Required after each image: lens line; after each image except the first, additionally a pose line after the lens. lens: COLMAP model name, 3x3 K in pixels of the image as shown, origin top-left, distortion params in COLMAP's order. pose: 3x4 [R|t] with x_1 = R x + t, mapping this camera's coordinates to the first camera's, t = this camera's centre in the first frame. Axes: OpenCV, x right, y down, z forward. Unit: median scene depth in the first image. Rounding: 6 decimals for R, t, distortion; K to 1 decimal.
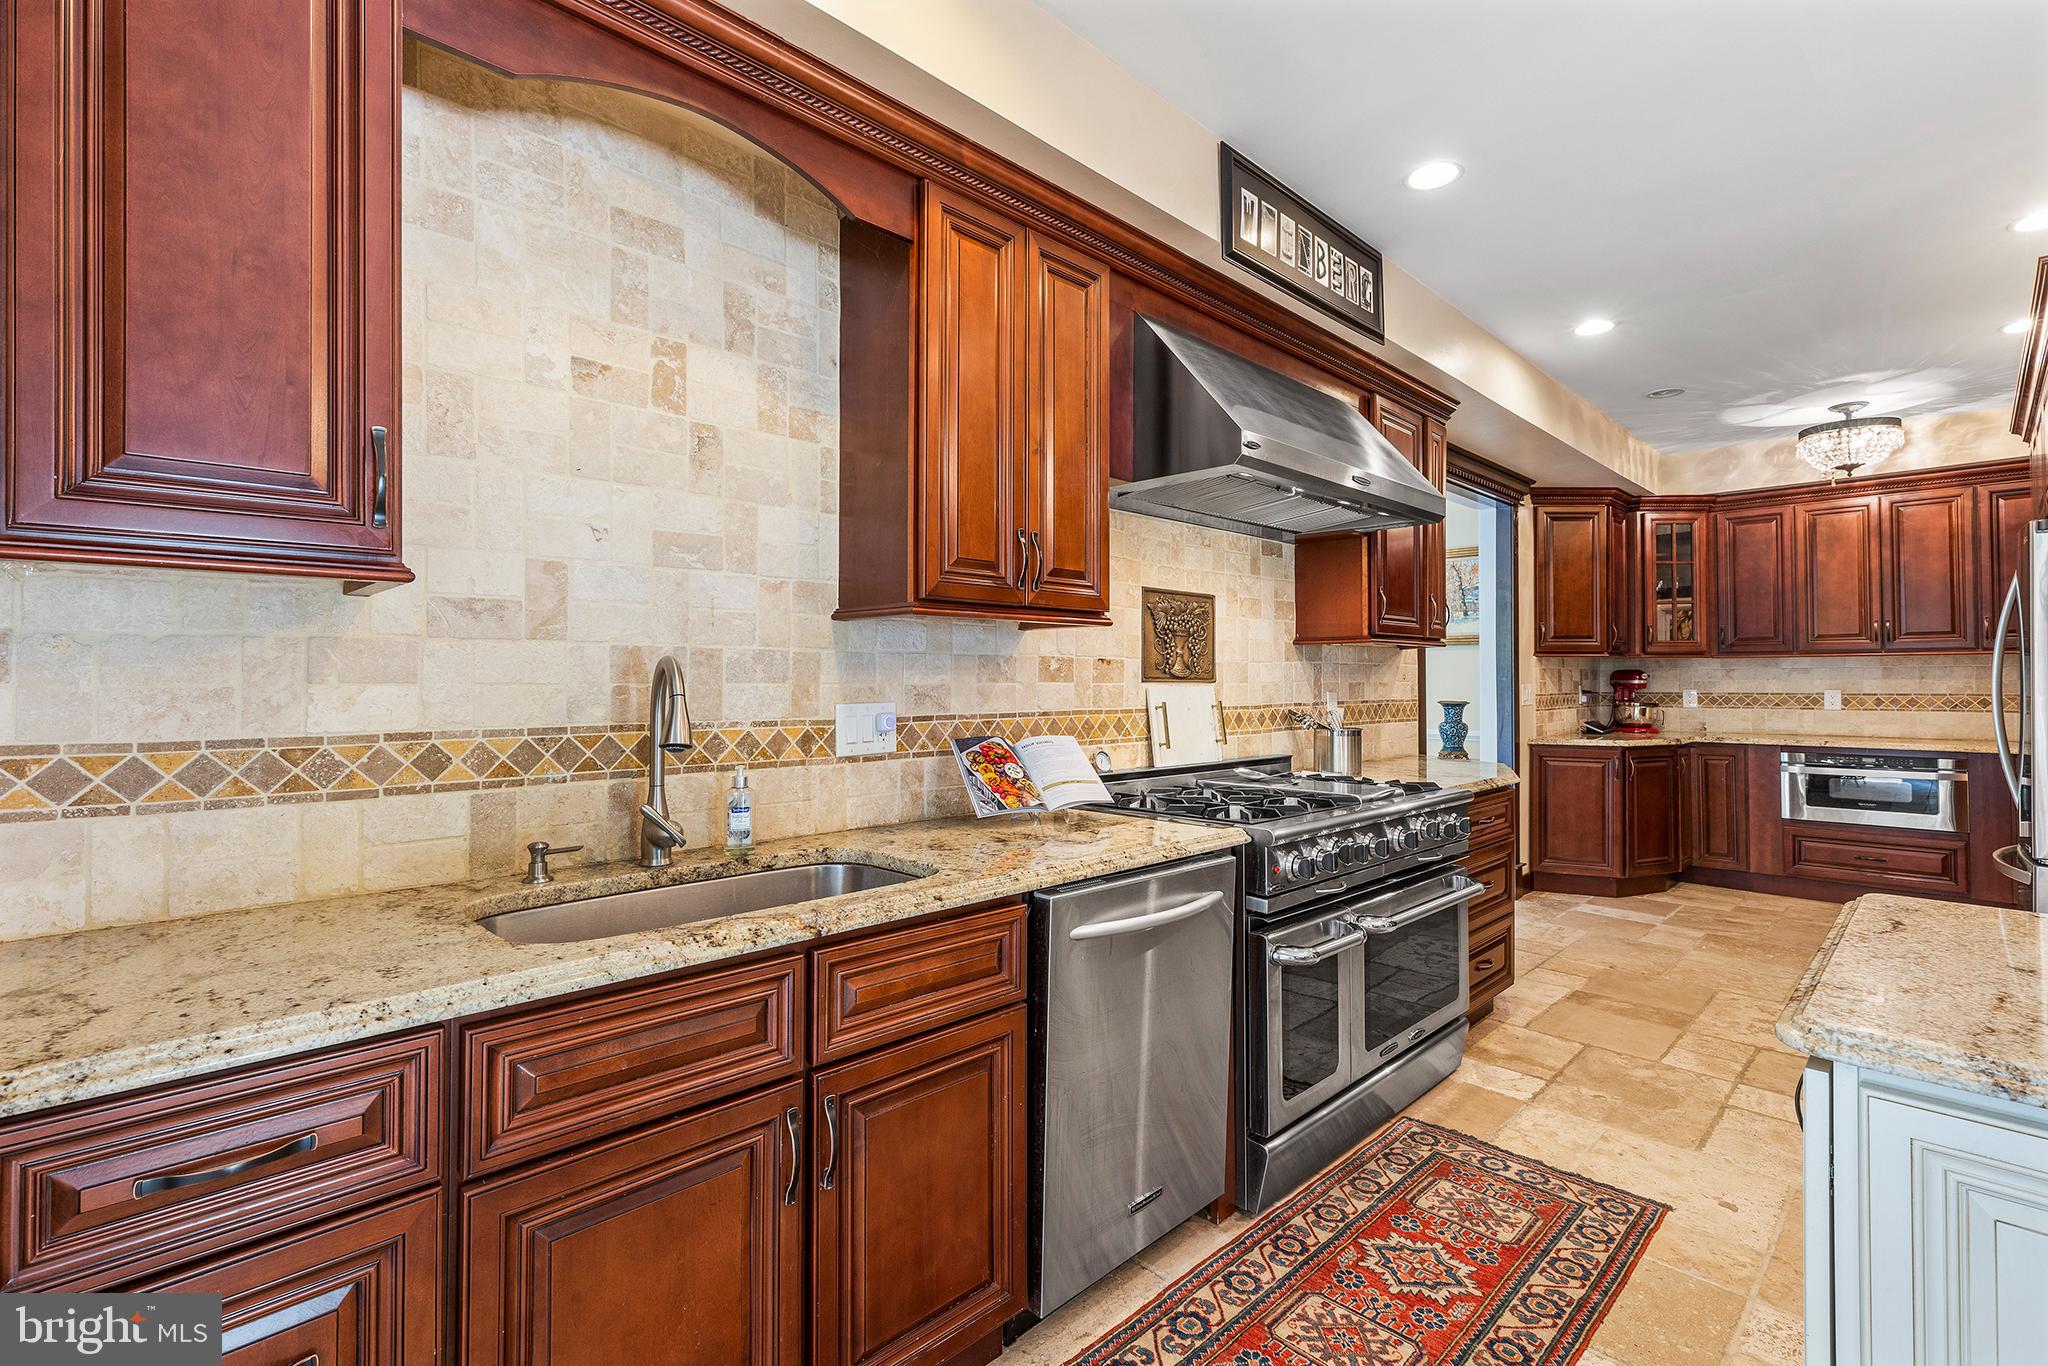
lens RADIAL K [[923.8, 0, 1025.4], [0, 923.8, 665.5], [0, 0, 1]] dist [0.002352, 0.000156]
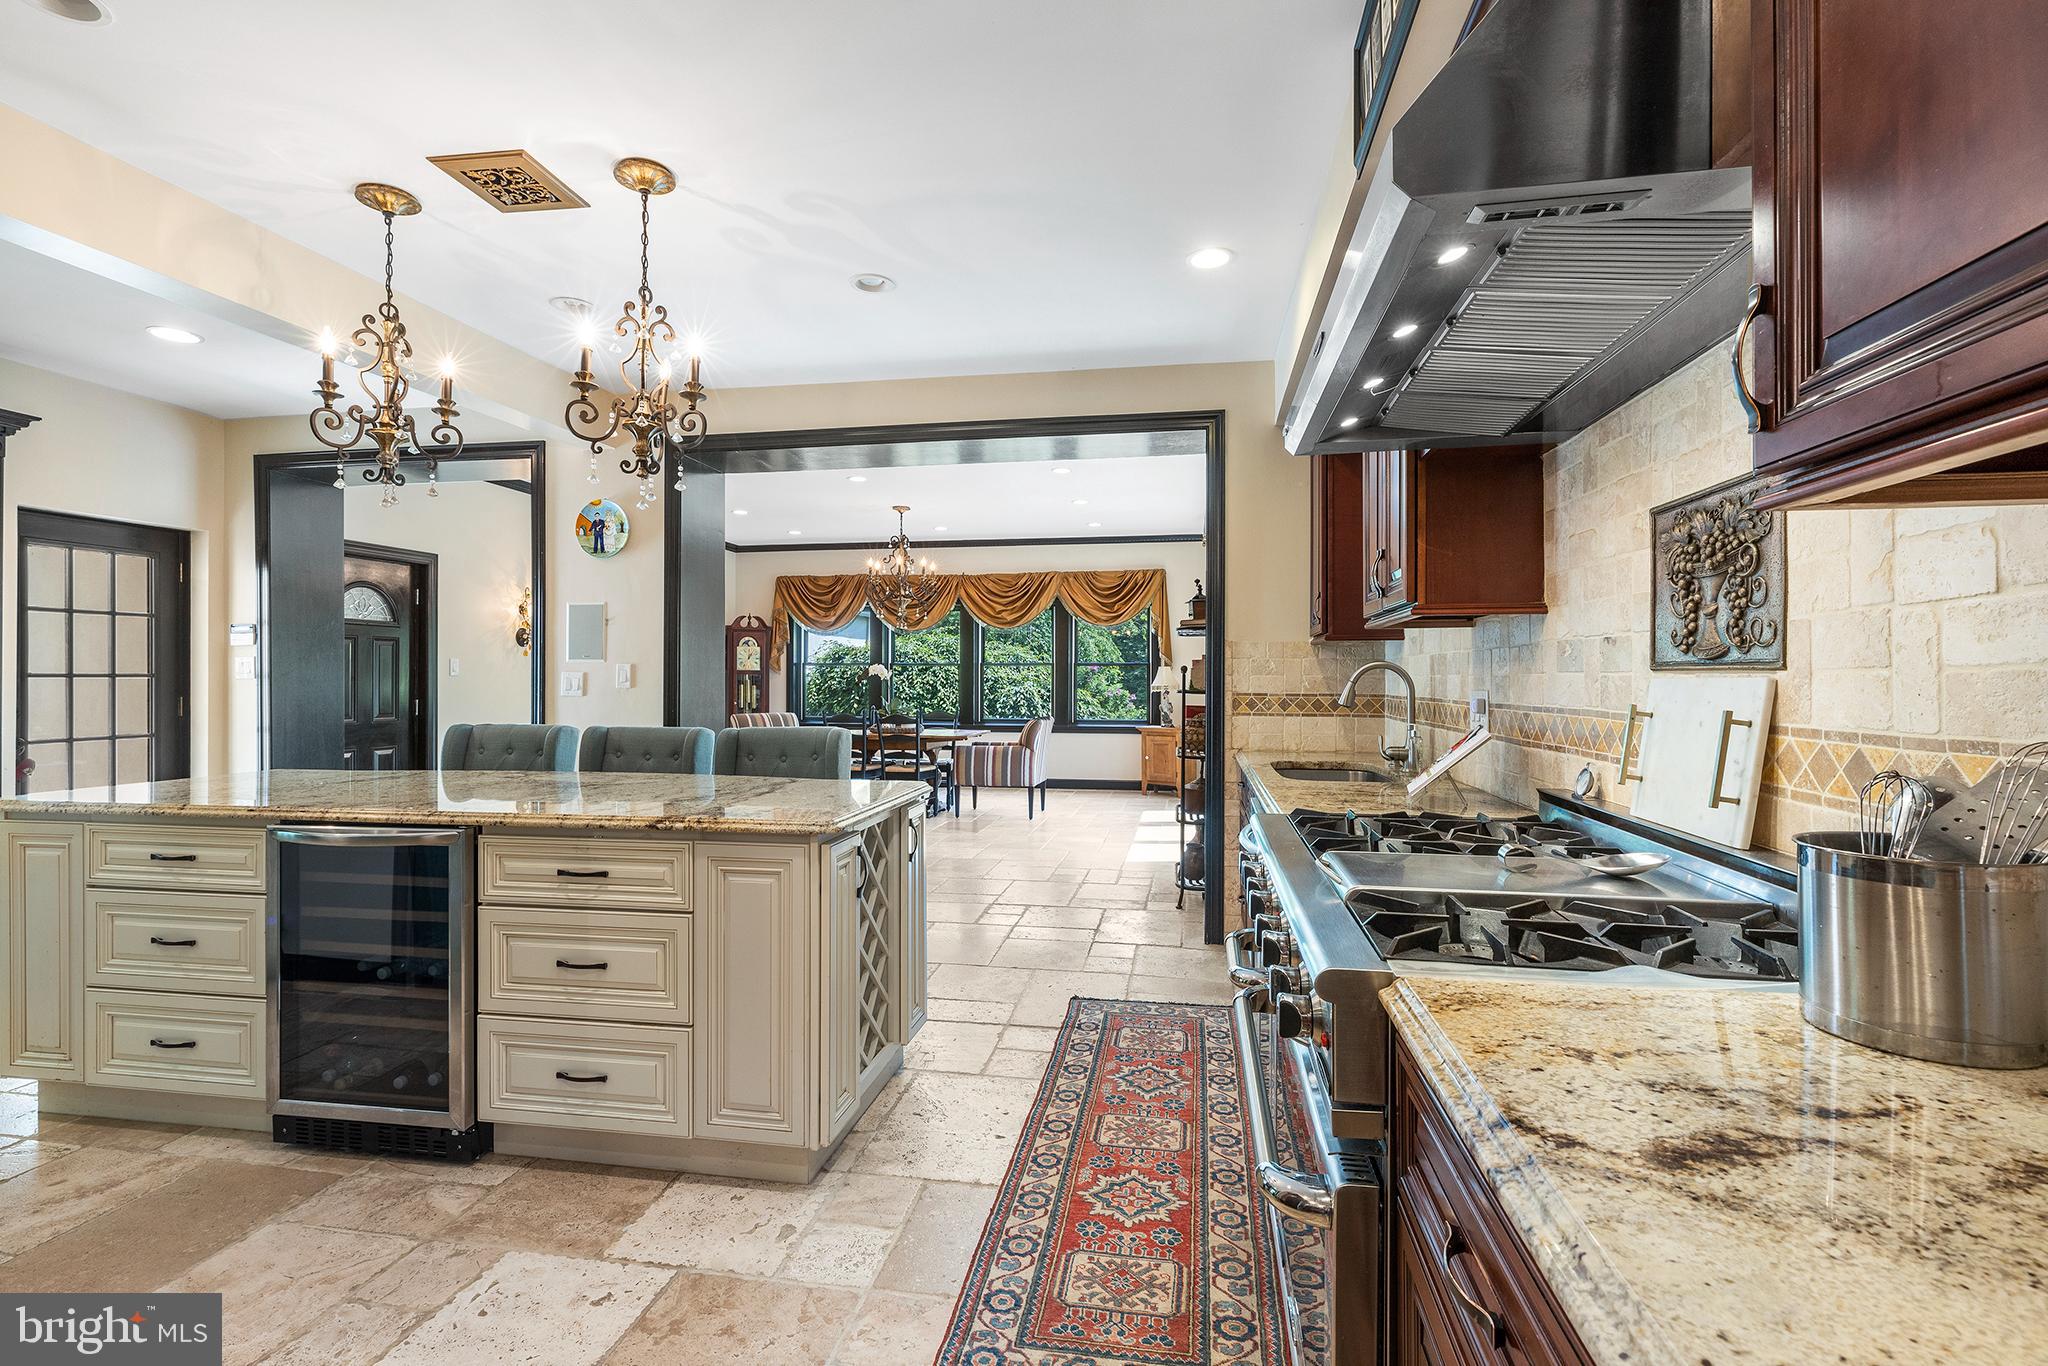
lens RADIAL K [[926.0, 0, 1019.8], [0, 926.0, 681.5], [0, 0, 1]] dist [0.010415, 0.000128]
pose [[-0.816234, 0.001696, -0.577718, 1.191229], [0.010067, 0.999886, -0.011287, 0.040537], [0.577633, -0.015028, -0.816158, 1.864261]]
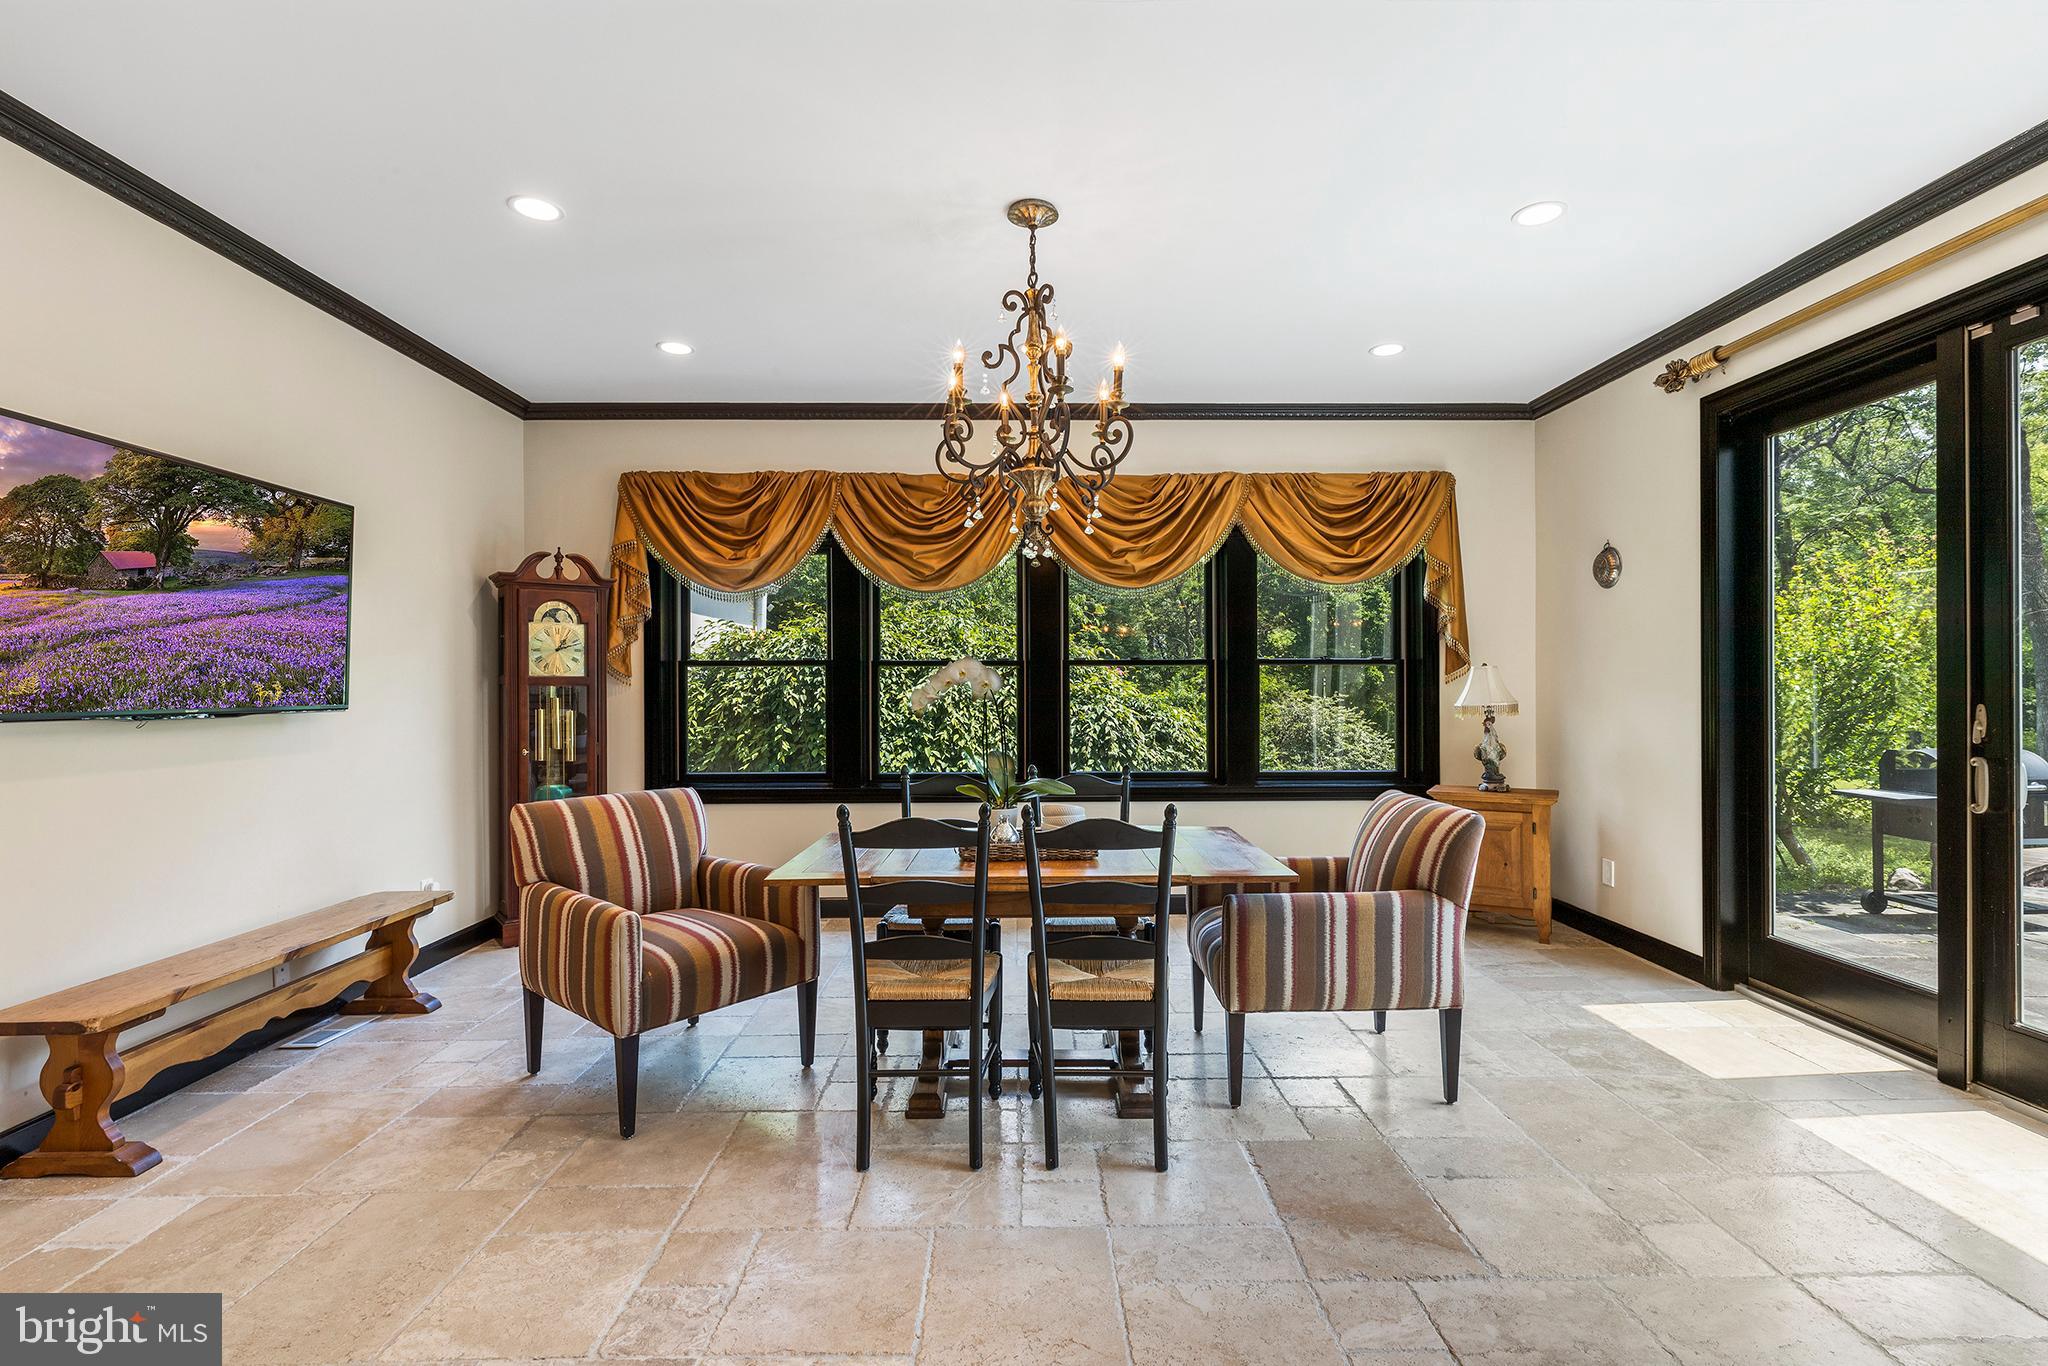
lens RADIAL K [[922.6, 0, 1023.0], [0, 922.6, 686.9], [0, 0, 1]] dist [0.009328, -0.000297]
pose [[-0.689577, 0.003425, -0.724204, 0.259177], [0.017729, 0.999769, -0.012154, -0.023058], [0.723995, -0.021221, -0.689478, -0.943924]]
